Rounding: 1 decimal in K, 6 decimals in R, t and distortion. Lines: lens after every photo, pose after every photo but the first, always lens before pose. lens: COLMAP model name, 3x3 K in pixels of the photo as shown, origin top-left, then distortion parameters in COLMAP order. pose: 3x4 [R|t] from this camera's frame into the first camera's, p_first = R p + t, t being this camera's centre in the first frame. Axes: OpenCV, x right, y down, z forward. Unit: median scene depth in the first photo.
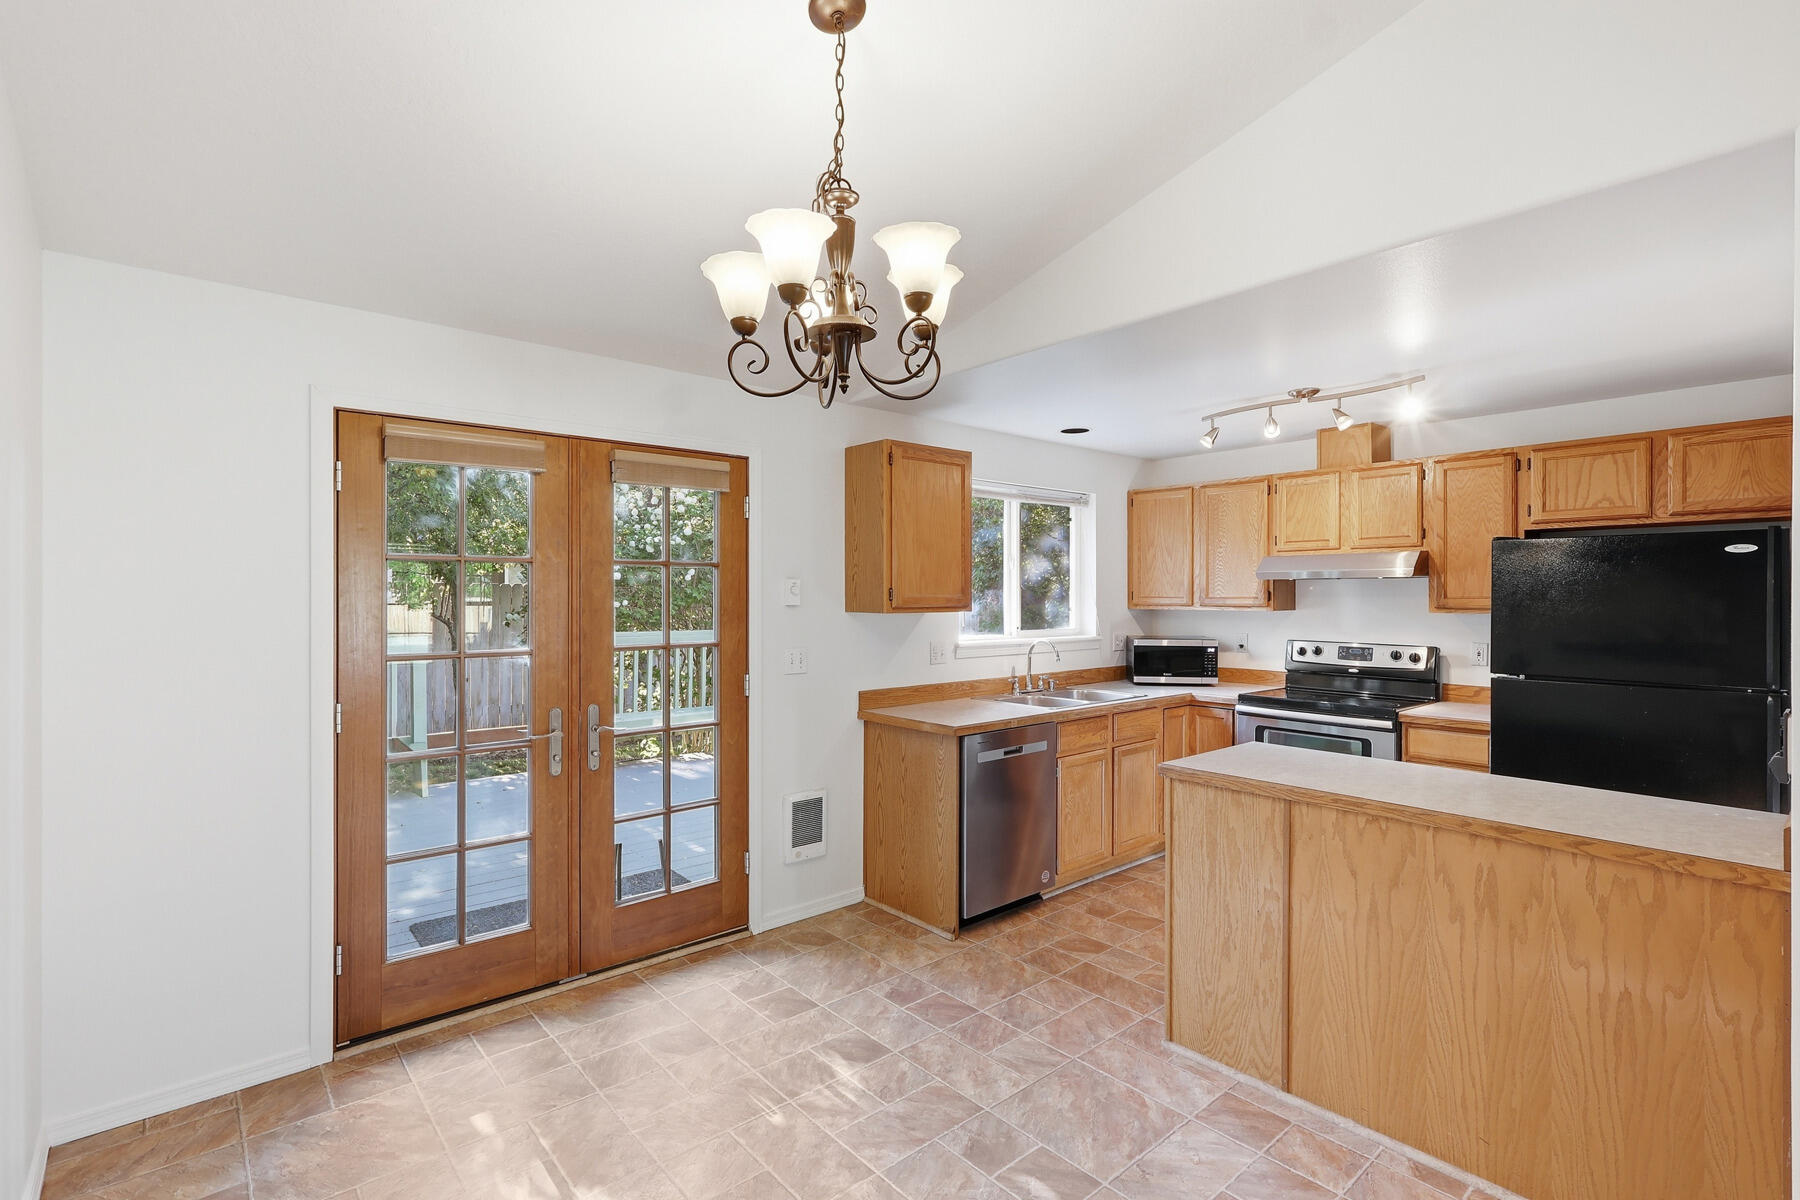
lens RADIAL K [[835.3, 0, 896.3], [0, 835.3, 597.2], [0, 0, 1]] dist [-0.002994, 0.000865]
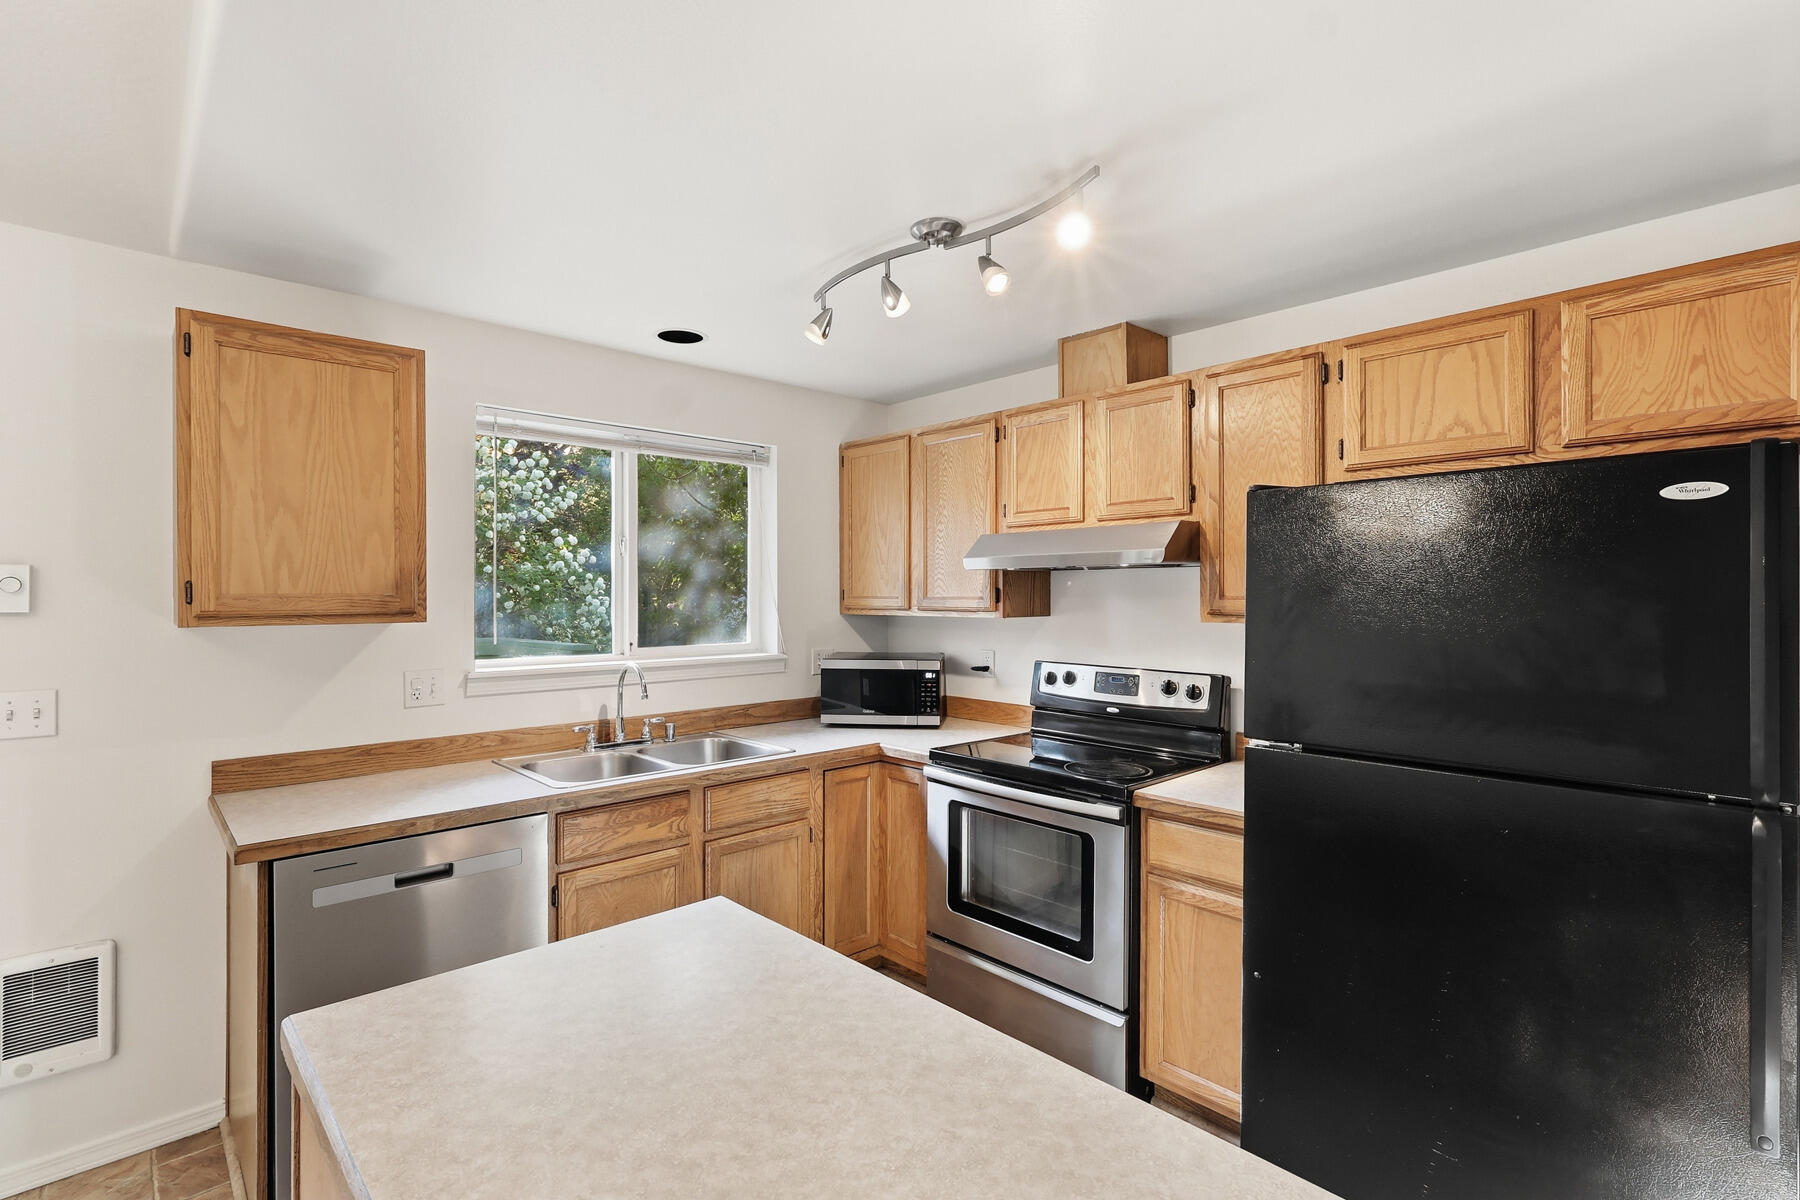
lens RADIAL K [[840.1, 0, 894.1], [0, 840.1, 594.0], [0, 0, 1]] dist [-0.003160, -0.000257]
pose [[0.999237, -0.000938, 0.039046, 0.396963], [0.001077, 0.999993, -0.003538, -0.000015], [-0.039042, 0.003577, 0.999231, 0.397774]]
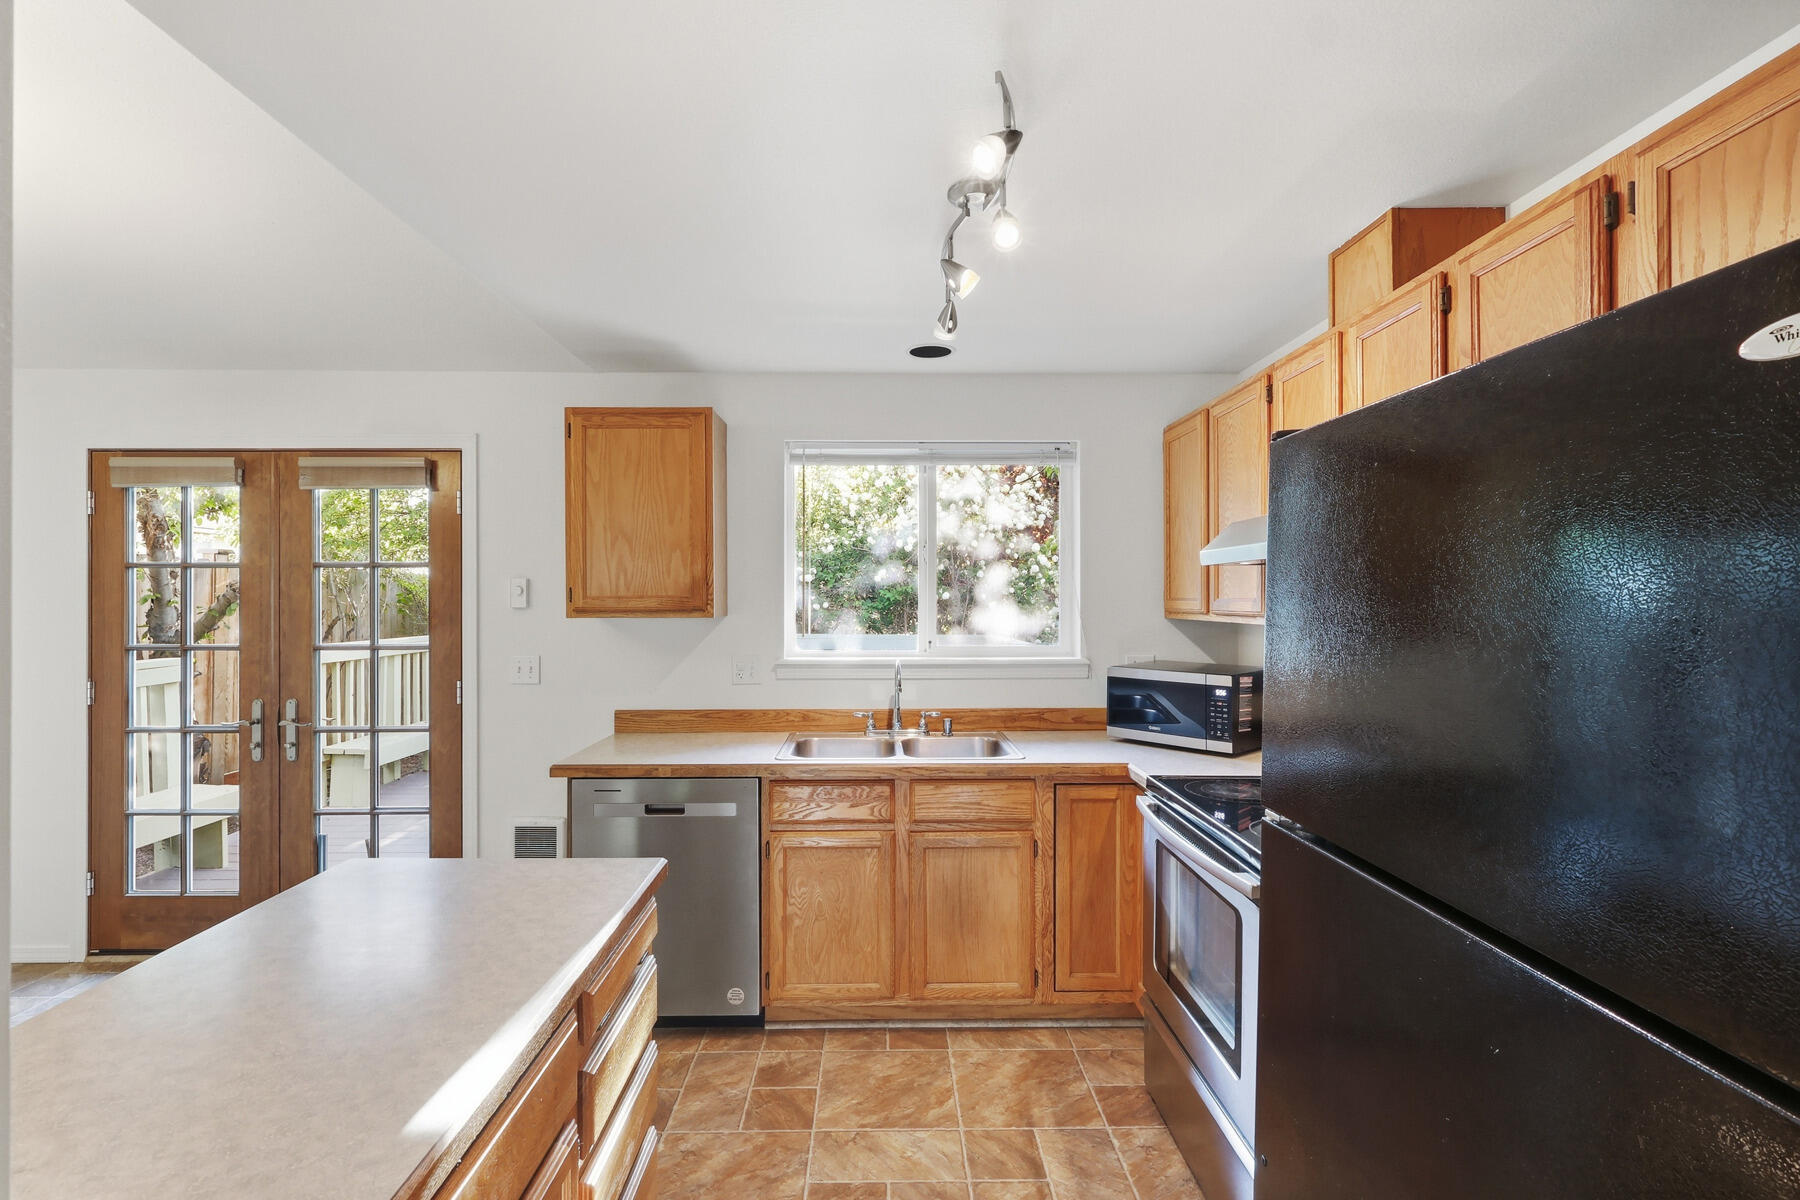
lens RADIAL K [[835.3, 0, 896.3], [0, 835.3, 597.2], [0, 0, 1]] dist [-0.002994, 0.000865]
pose [[0.768319, -0.000983, -0.640066, 0.703925], [-0.000895, 0.999996, -0.002610, 0.000525], [0.640066, 0.002578, 0.768316, 0.524856]]
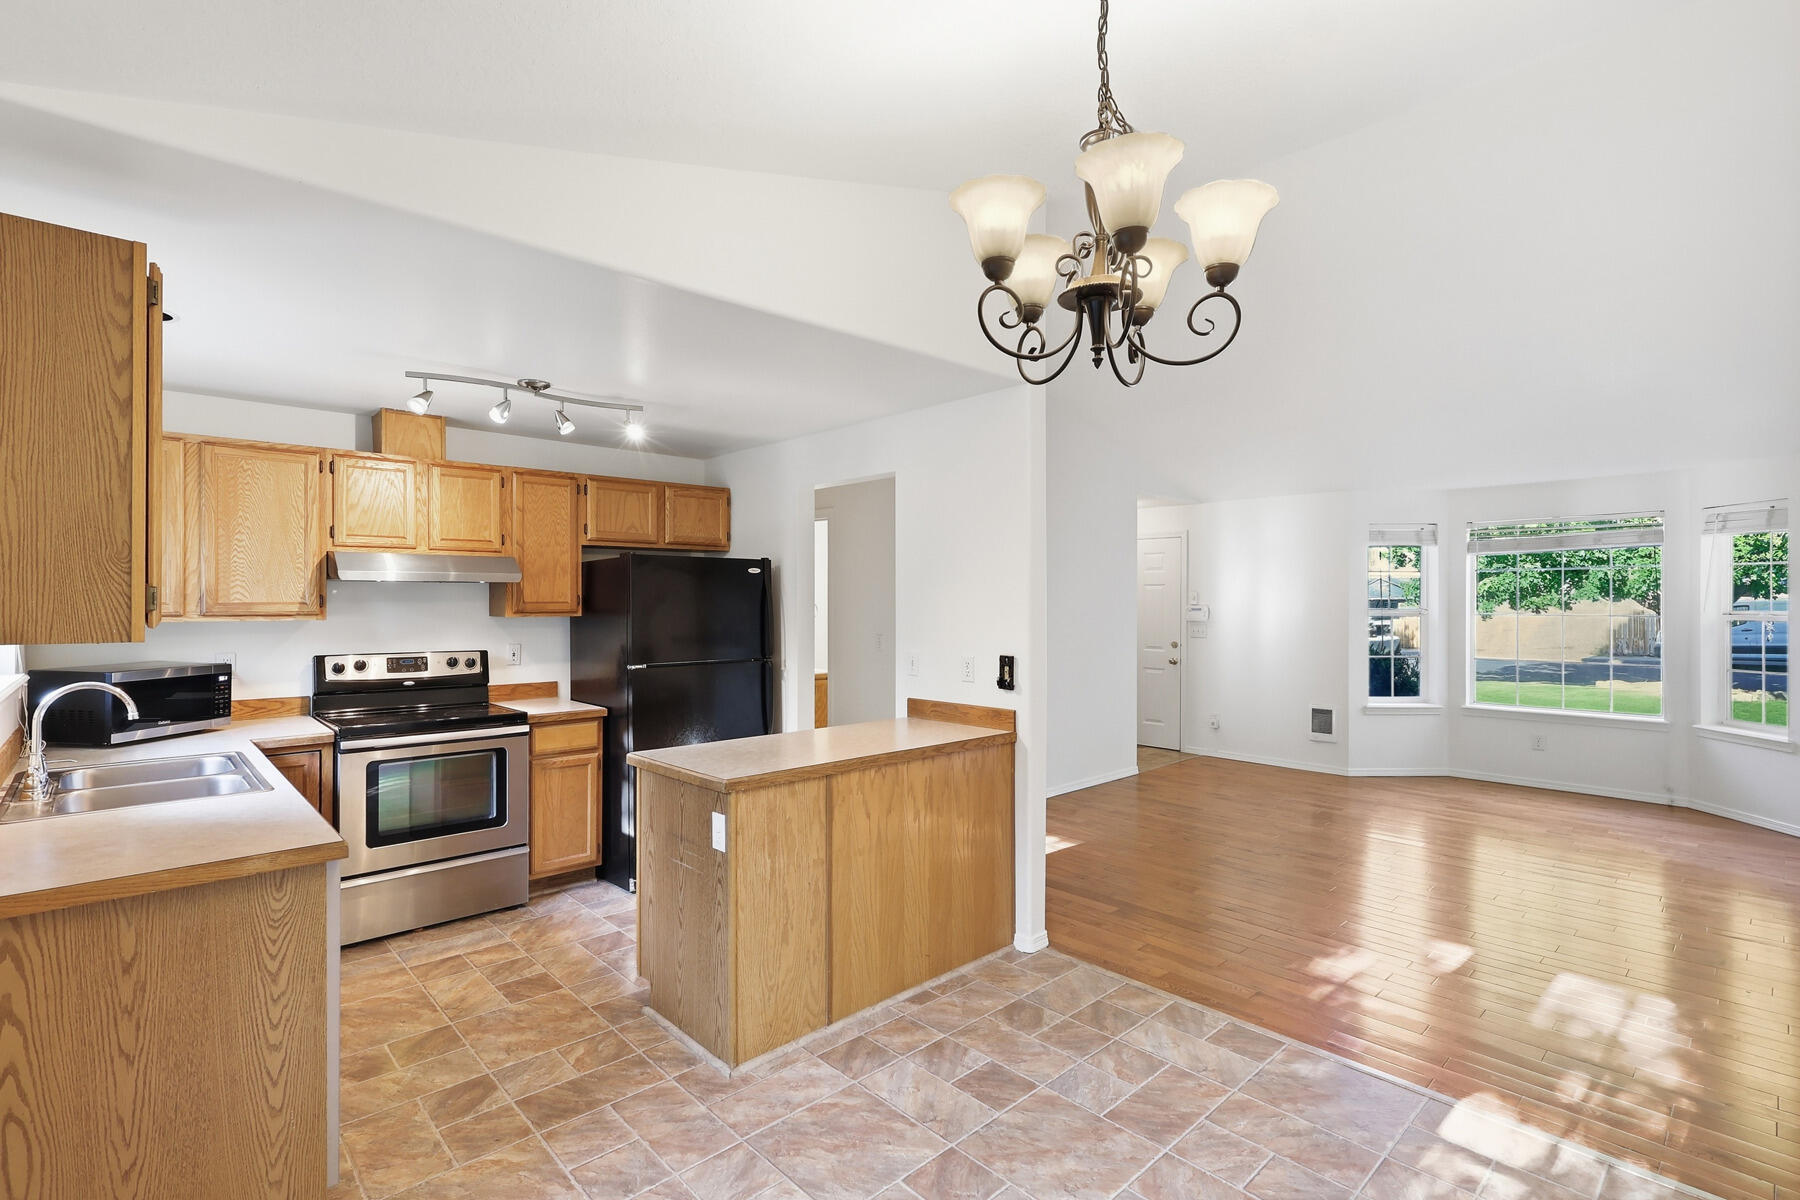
lens RADIAL K [[836.7, 0, 894.3], [0, 836.7, 601.6], [0, 0, 1]] dist [-0.003476, -0.000350]
pose [[-0.034819, -0.002165, 0.999391, -0.423628], [0.001776, 0.999996, 0.002228, -0.001859], [-0.999392, 0.001853, -0.034815, 0.568792]]
